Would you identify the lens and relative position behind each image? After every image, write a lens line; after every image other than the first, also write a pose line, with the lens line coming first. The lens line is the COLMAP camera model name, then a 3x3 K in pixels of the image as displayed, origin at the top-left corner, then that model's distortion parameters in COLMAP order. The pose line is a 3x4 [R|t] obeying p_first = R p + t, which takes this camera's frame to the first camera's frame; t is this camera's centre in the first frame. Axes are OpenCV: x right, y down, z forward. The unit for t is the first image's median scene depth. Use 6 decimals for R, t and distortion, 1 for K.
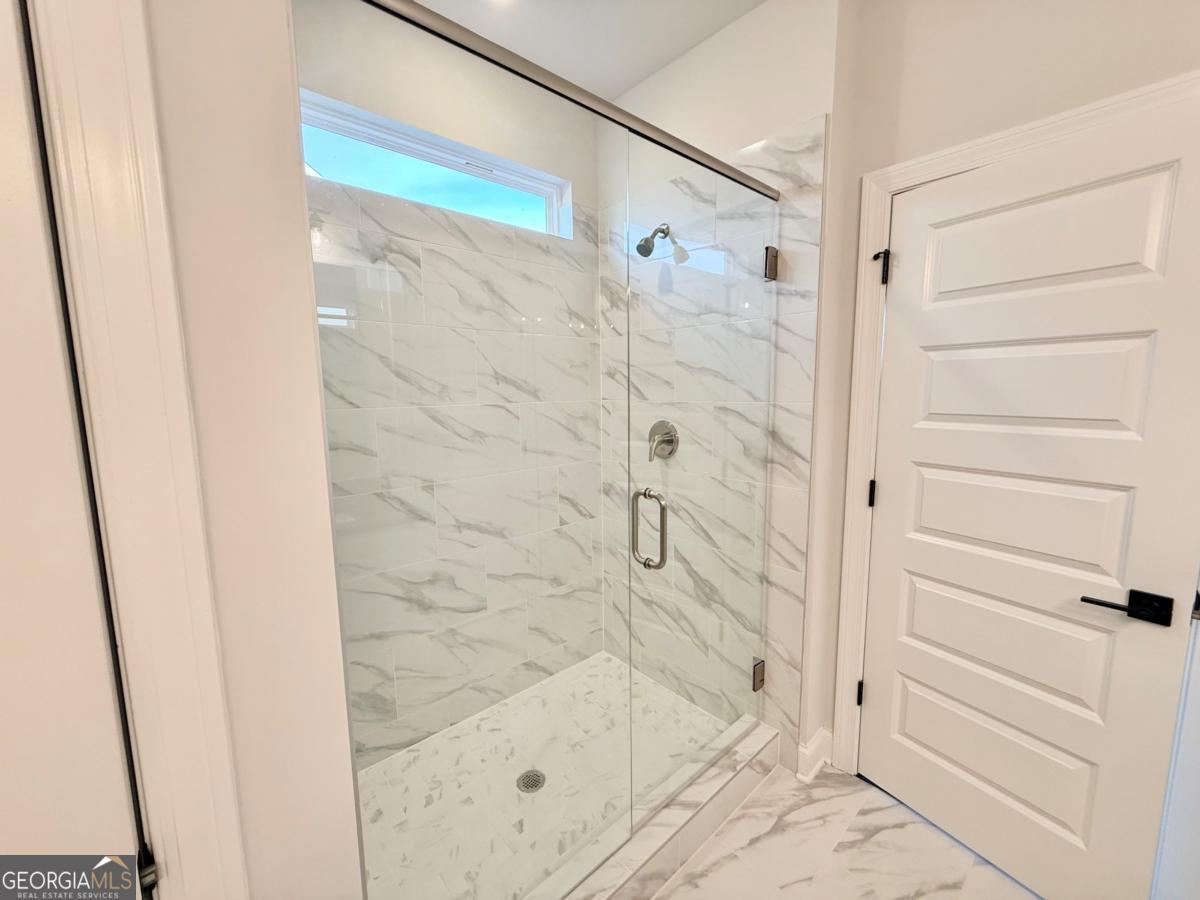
lens RADIAL K [[478.3, 0, 604.7], [0, 478.3, 447.2], [0, 0, 1]] dist [-0.000890, 0.000244]
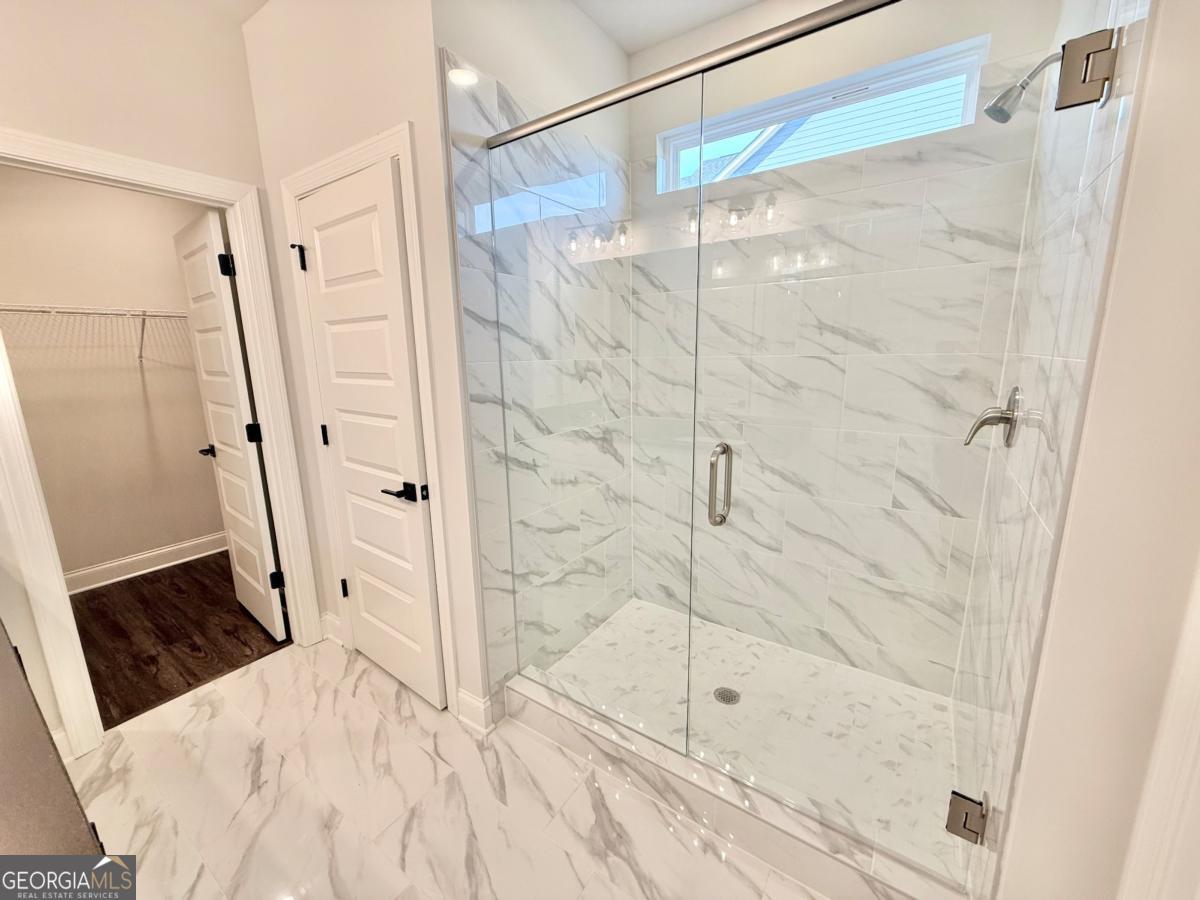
lens RADIAL K [[478.3, 0, 595.2], [0, 478.3, 449.5], [0, 0, 1]] dist [-0.000890, 0.000244]
pose [[0.231124, 0.200376, -0.952067, 0.632286], [-0.106046, 0.977920, 0.180073, -0.030918], [0.967128, 0.059344, 0.247270, 0.339311]]
